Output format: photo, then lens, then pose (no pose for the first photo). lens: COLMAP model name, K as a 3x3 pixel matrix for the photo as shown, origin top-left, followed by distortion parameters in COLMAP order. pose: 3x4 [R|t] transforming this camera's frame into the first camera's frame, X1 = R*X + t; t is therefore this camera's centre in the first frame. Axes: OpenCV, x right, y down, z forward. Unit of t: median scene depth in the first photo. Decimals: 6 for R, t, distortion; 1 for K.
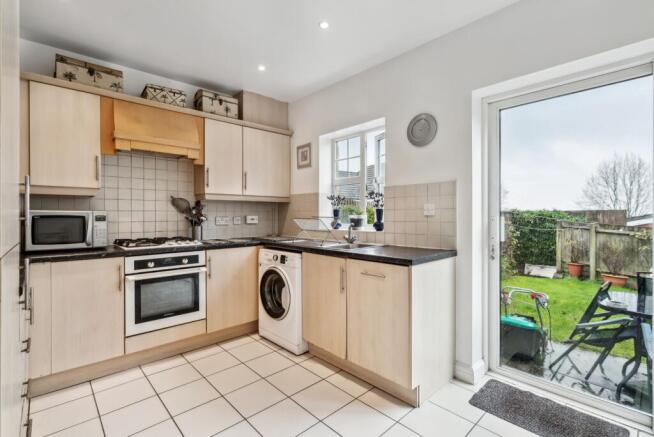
lens RADIAL K [[301.4, 0, 327.3], [0, 301.4, 218.6], [0, 0, 1]] dist [-0.001722, 0.001064]
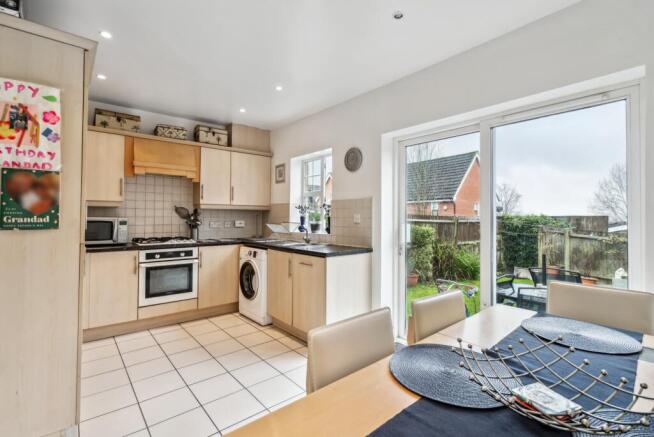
lens RADIAL K [[301.4, 0, 328.1], [0, 301.4, 215.0], [0, 0, 1]] dist [-0.001722, 0.001064]
pose [[0.999065, 0.006436, -0.042744, 0.232185], [-0.007288, 0.999777, -0.019810, -0.014692], [0.042607, 0.020103, 0.998890, -0.321768]]
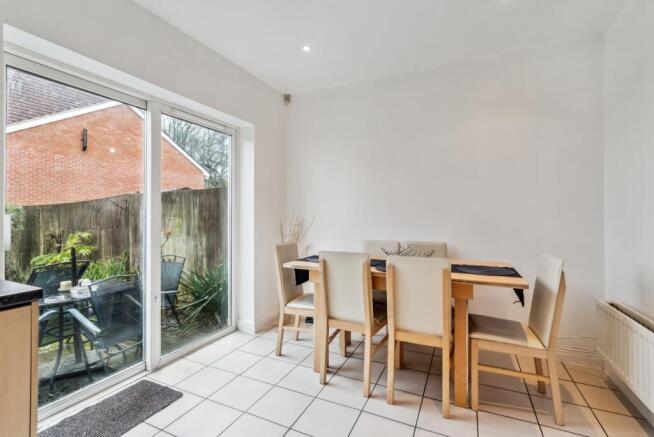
lens RADIAL K [[301.4, 0, 327.4], [0, 301.4, 215.0], [0, 0, 1]] dist [-0.001722, 0.001064]
pose [[-0.373385, -0.001978, 0.927674, -0.287429], [0.012461, 0.999897, 0.007148, 0.001934], [-0.927593, 0.014229, -0.373322, 0.450757]]
